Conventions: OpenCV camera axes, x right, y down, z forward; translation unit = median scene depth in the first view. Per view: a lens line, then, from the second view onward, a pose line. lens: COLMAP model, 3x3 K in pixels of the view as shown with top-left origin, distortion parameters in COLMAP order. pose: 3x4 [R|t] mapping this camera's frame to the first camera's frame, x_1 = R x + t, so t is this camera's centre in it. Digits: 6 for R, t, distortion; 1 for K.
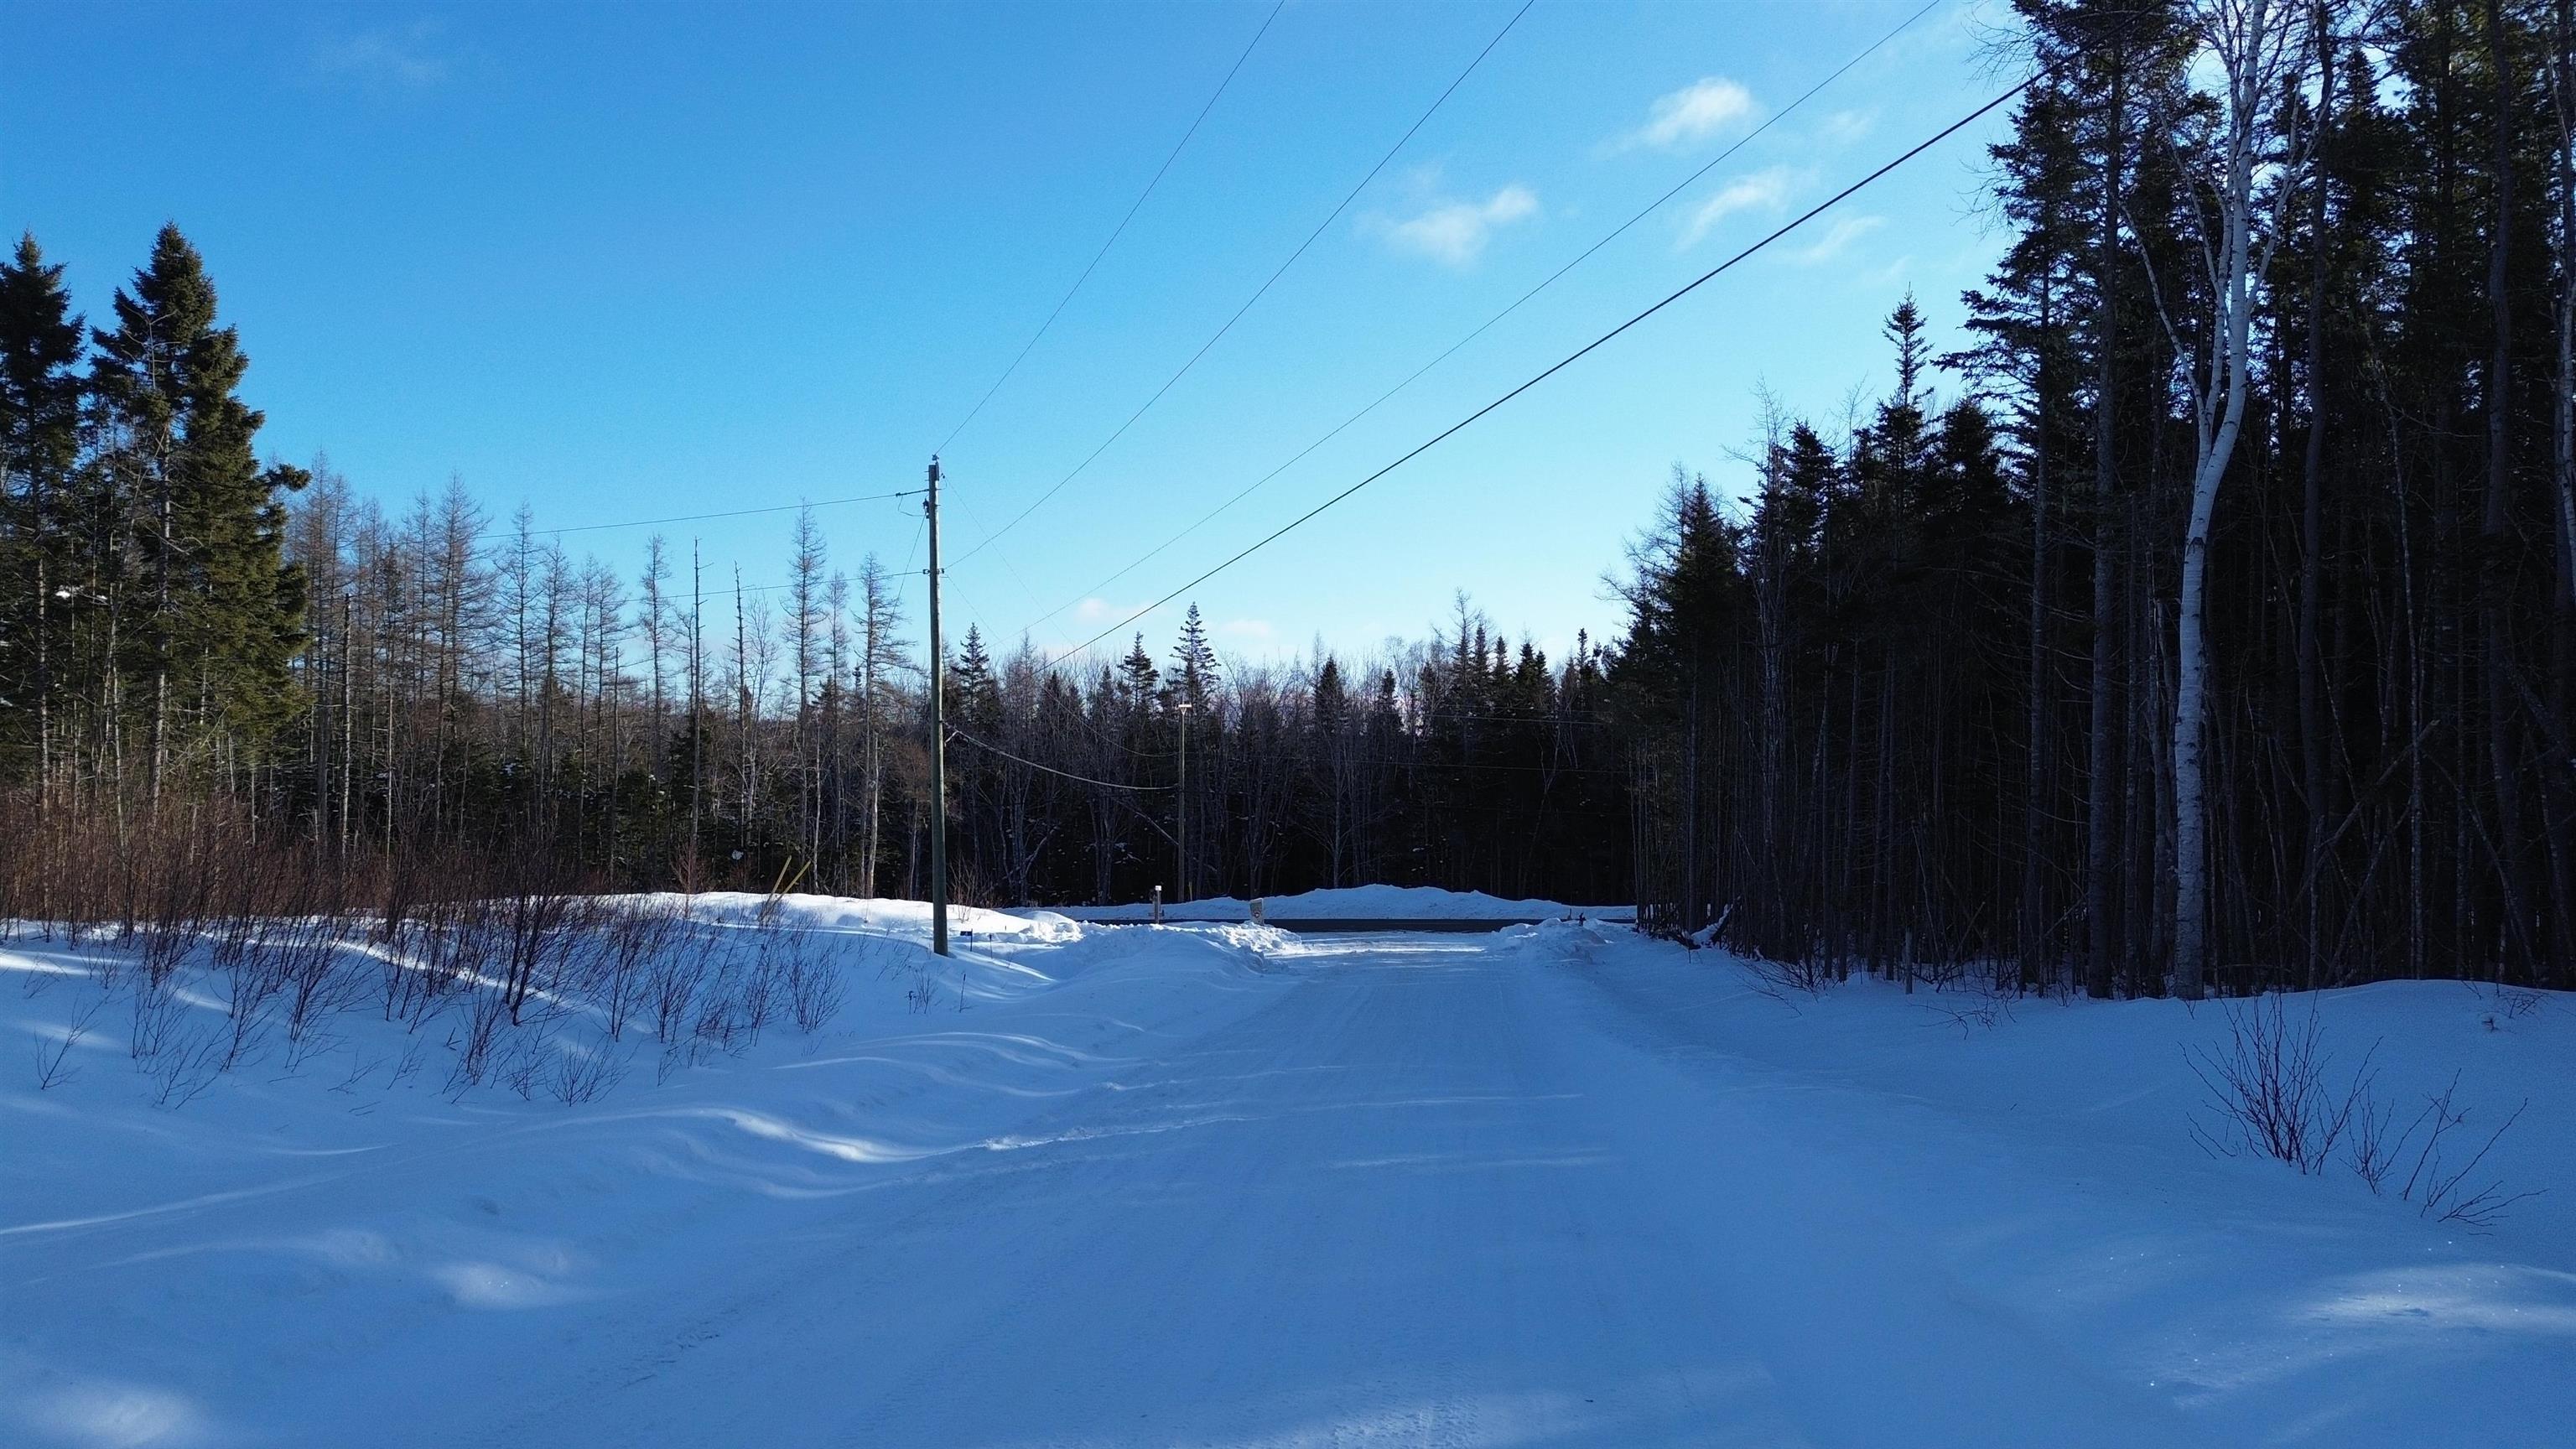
lens RADIAL K [[1808.9, 0, 1285.2], [0, 1808.9, 725.0], [0, 0, 1]] dist [0.032648, -0.016377]
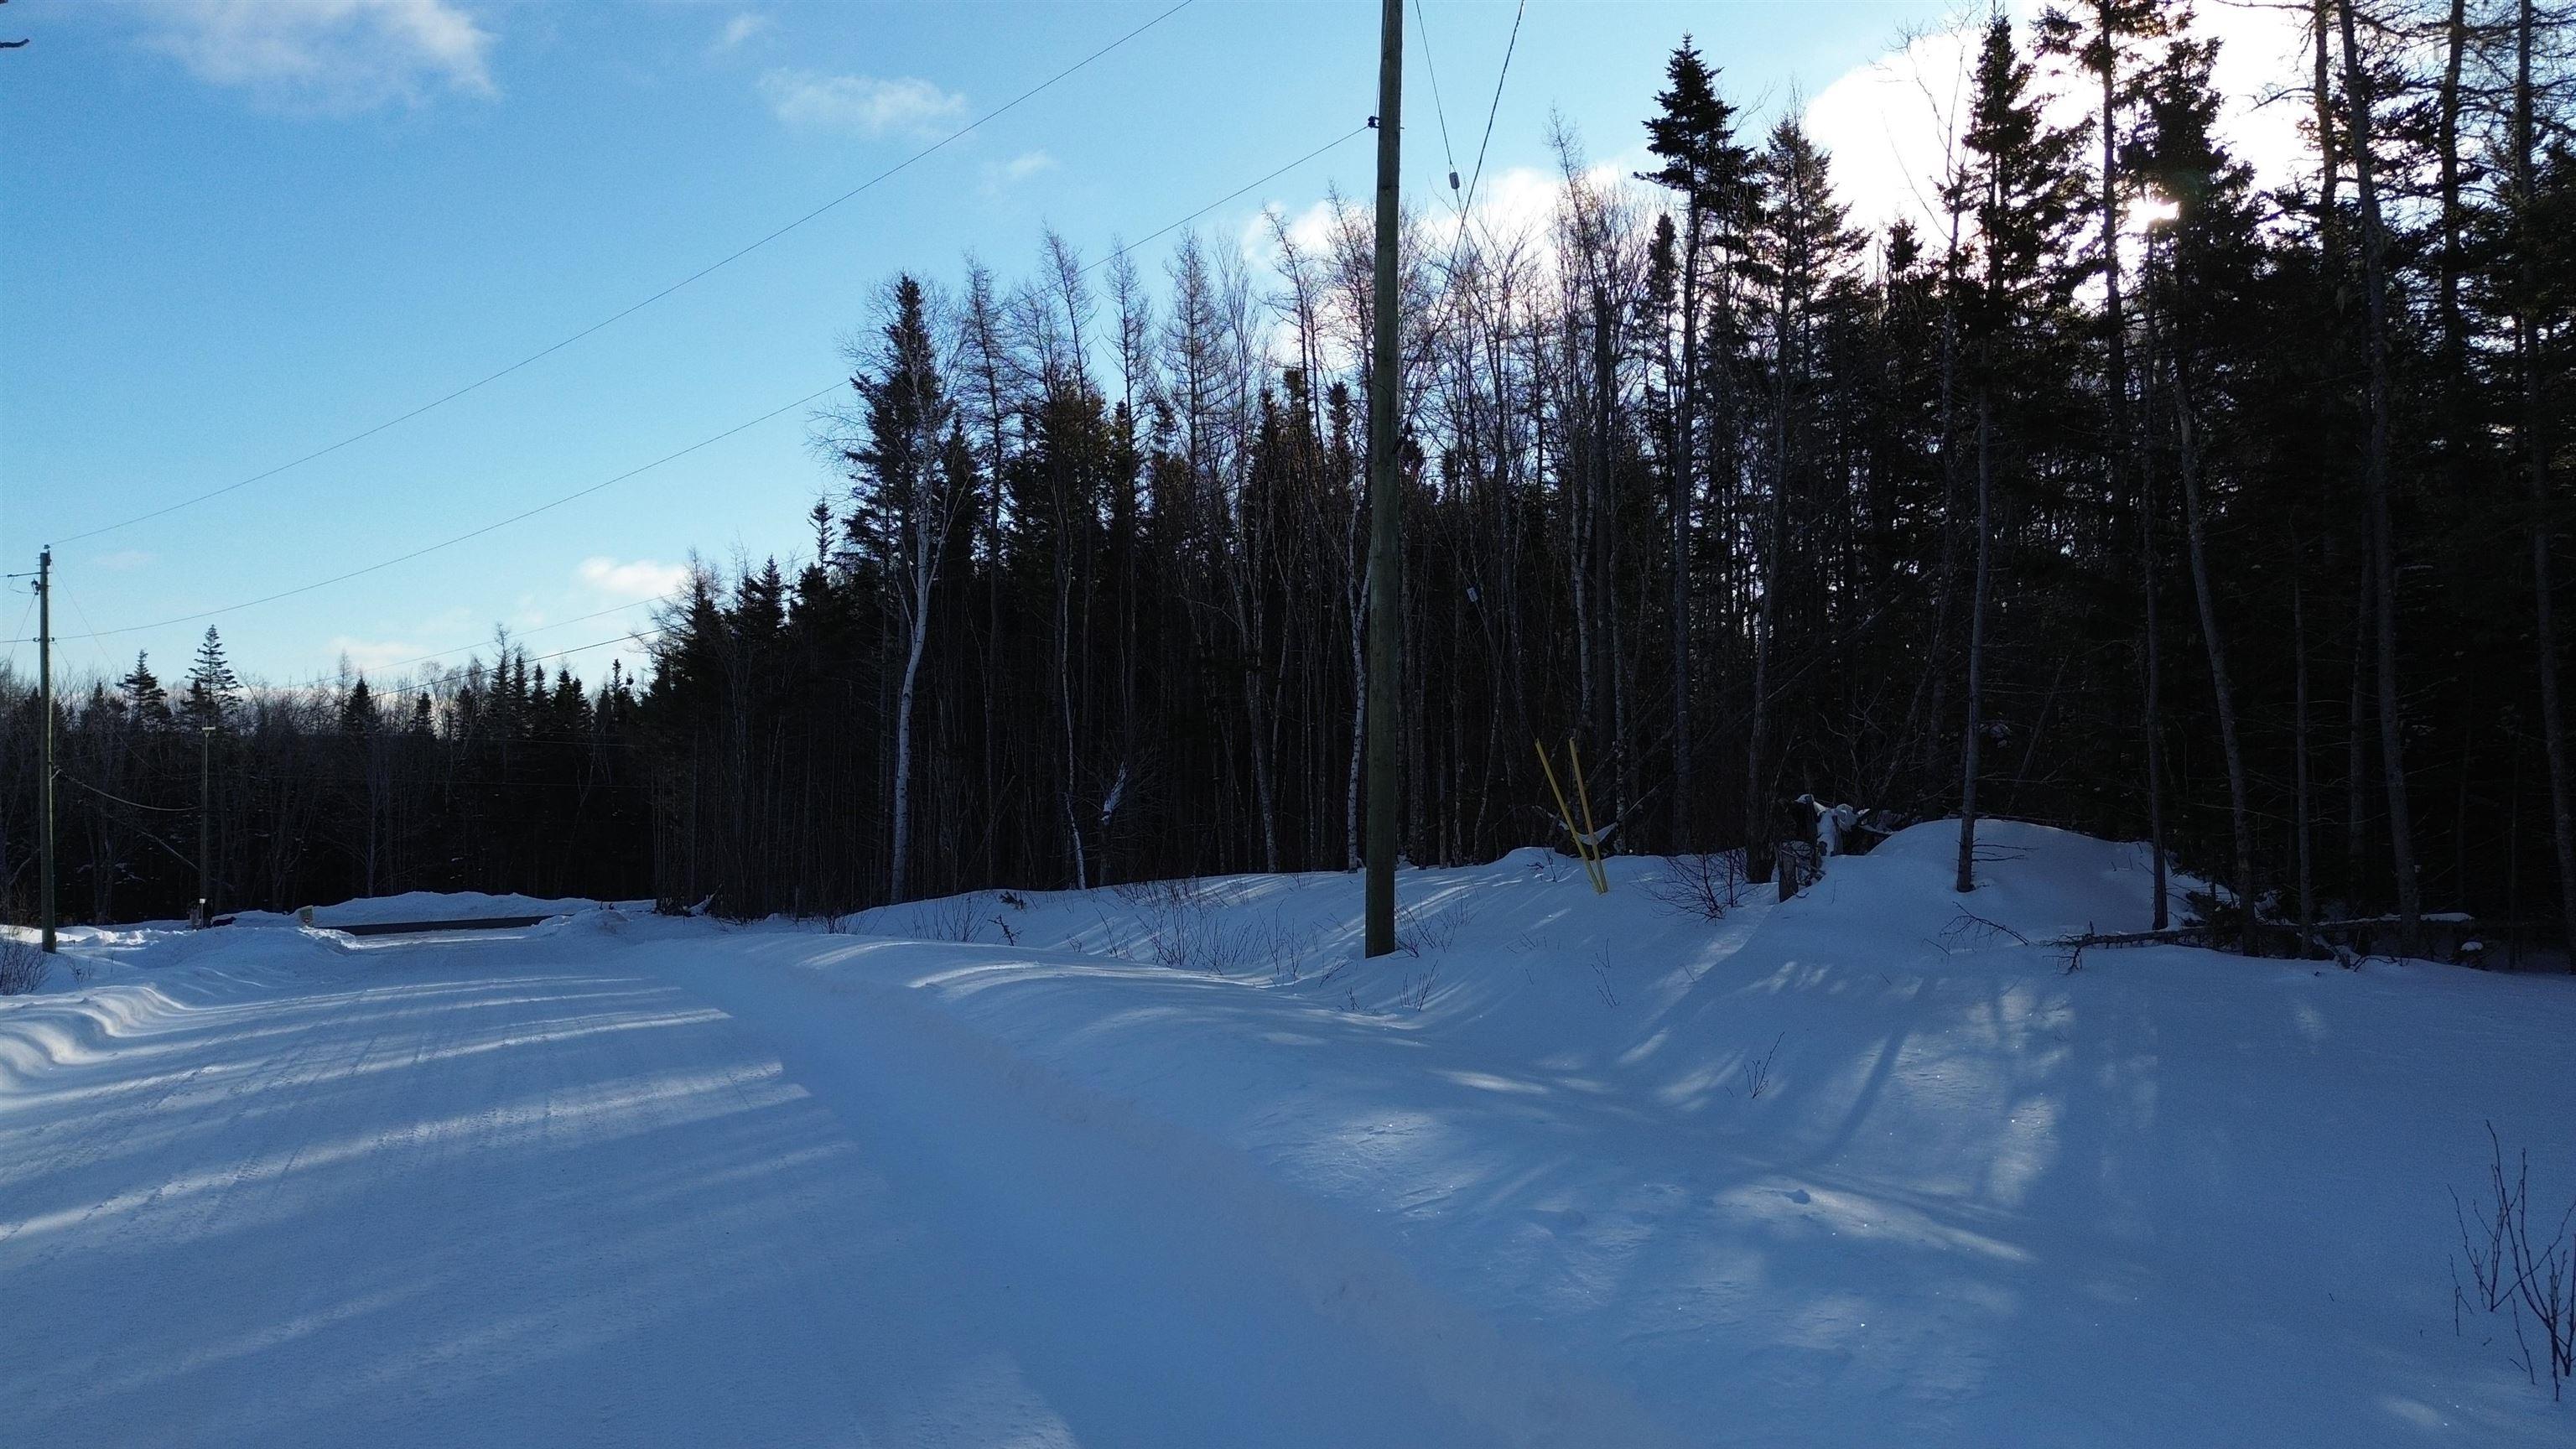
lens RADIAL K [[1808.9, 0, 1290.9], [0, 1808.9, 714.6], [0, 0, 1]] dist [0.032648, -0.016377]
pose [[0.870337, 0.007124, 0.492405, -0.106271], [-0.003606, 0.999961, -0.008094, -0.041702], [-0.492443, 0.005269, 0.870329, -0.738736]]
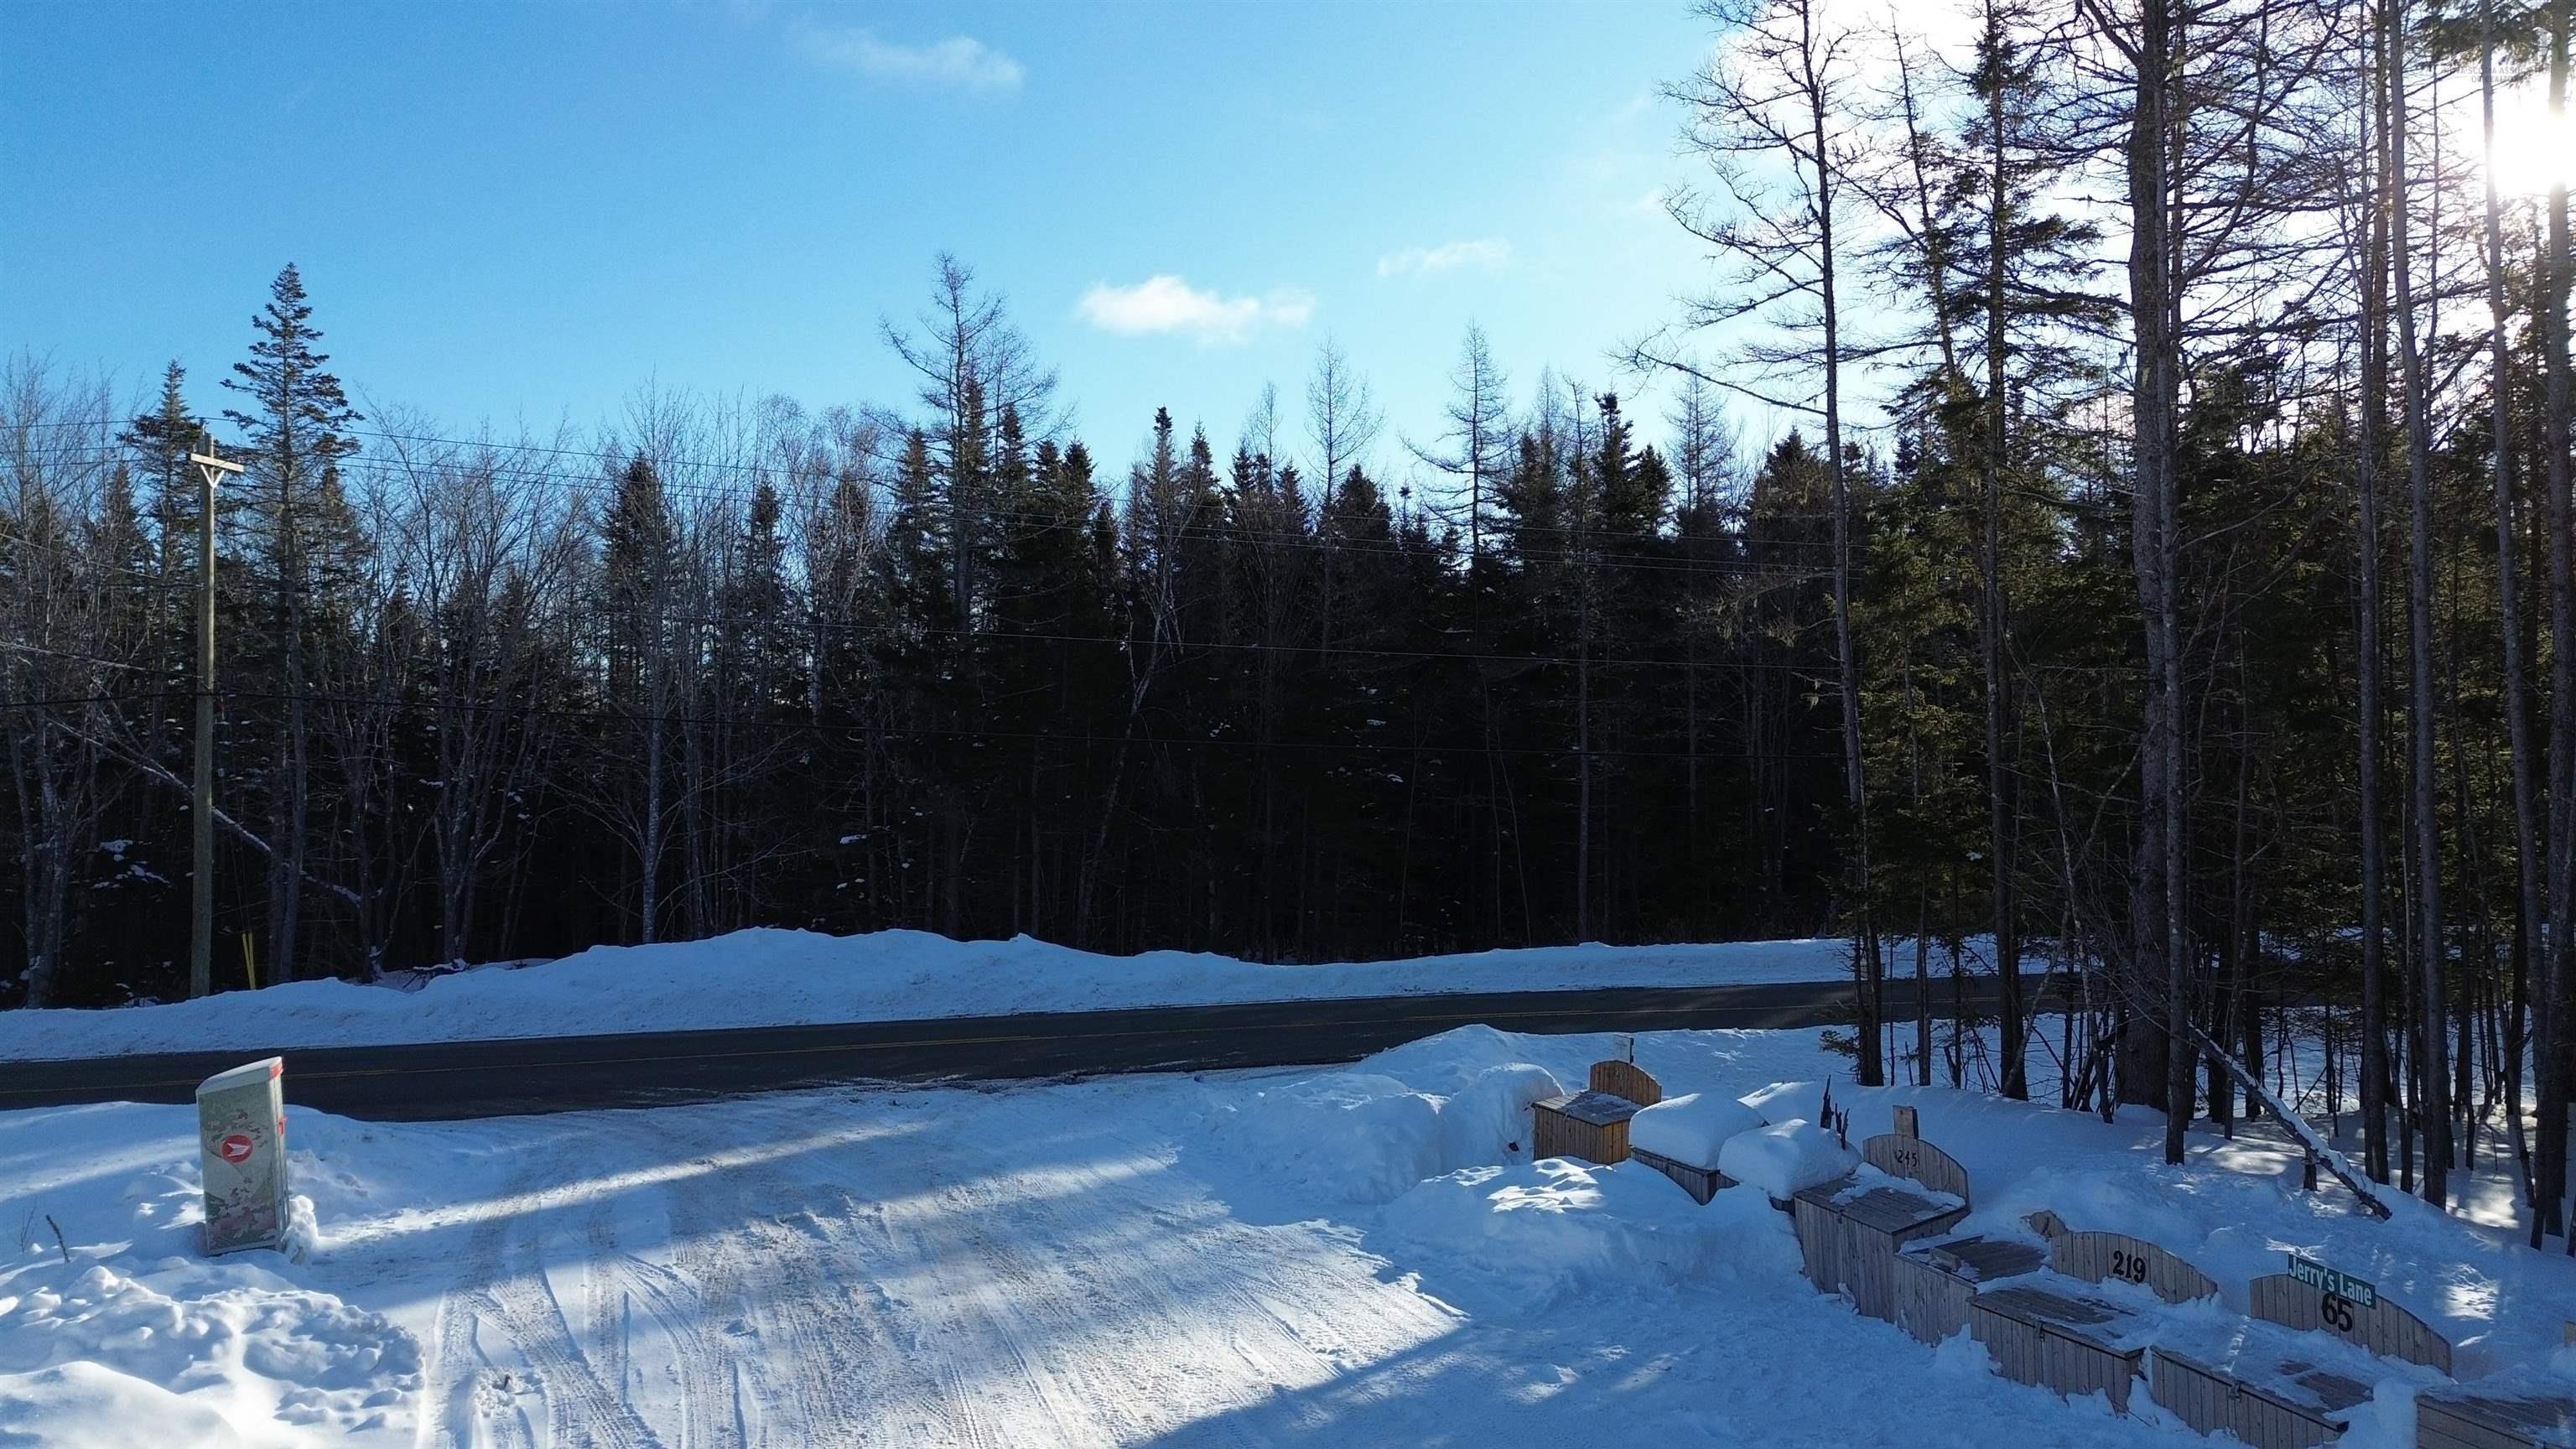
lens RADIAL K [[1808.9, 0, 1302.2], [0, 1808.9, 723.9], [0, 0, 1]] dist [0.032648, -0.016377]
pose [[0.930385, 0.005724, 0.366538, 0.050041], [-0.005693, 0.999983, -0.001167, 0.145389], [-0.366539, -0.001001, 0.930402, 1.961651]]
